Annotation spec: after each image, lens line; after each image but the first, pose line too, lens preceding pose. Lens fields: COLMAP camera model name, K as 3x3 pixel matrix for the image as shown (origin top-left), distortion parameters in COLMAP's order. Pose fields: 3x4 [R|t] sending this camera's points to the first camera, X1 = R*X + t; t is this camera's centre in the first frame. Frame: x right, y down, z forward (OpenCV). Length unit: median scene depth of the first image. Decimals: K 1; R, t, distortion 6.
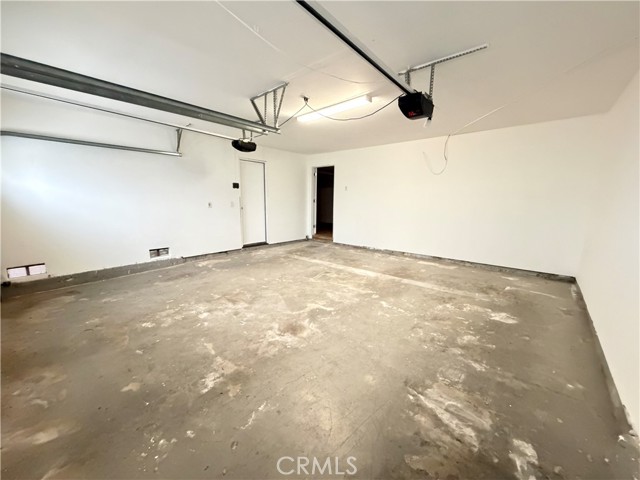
lens RADIAL K [[256.3, 0, 320.3], [0, 256.3, 240.6], [0, 0, 1]] dist [0.003165, 0.000090]
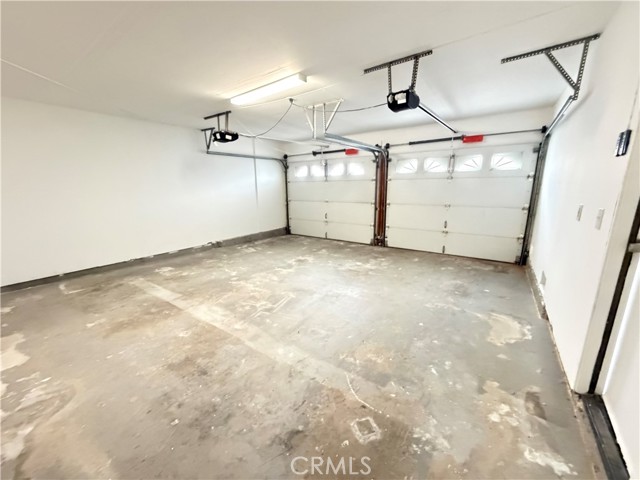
lens RADIAL K [[256.3, 0, 319.6], [0, 256.3, 241.7], [0, 0, 1]] dist [0.003165, 0.000090]
pose [[-0.995329, 0.023882, -0.093542, -0.055878], [-0.012611, 0.928456, 0.371228, -0.355669], [0.095715, 0.370674, -0.923818, 2.023603]]
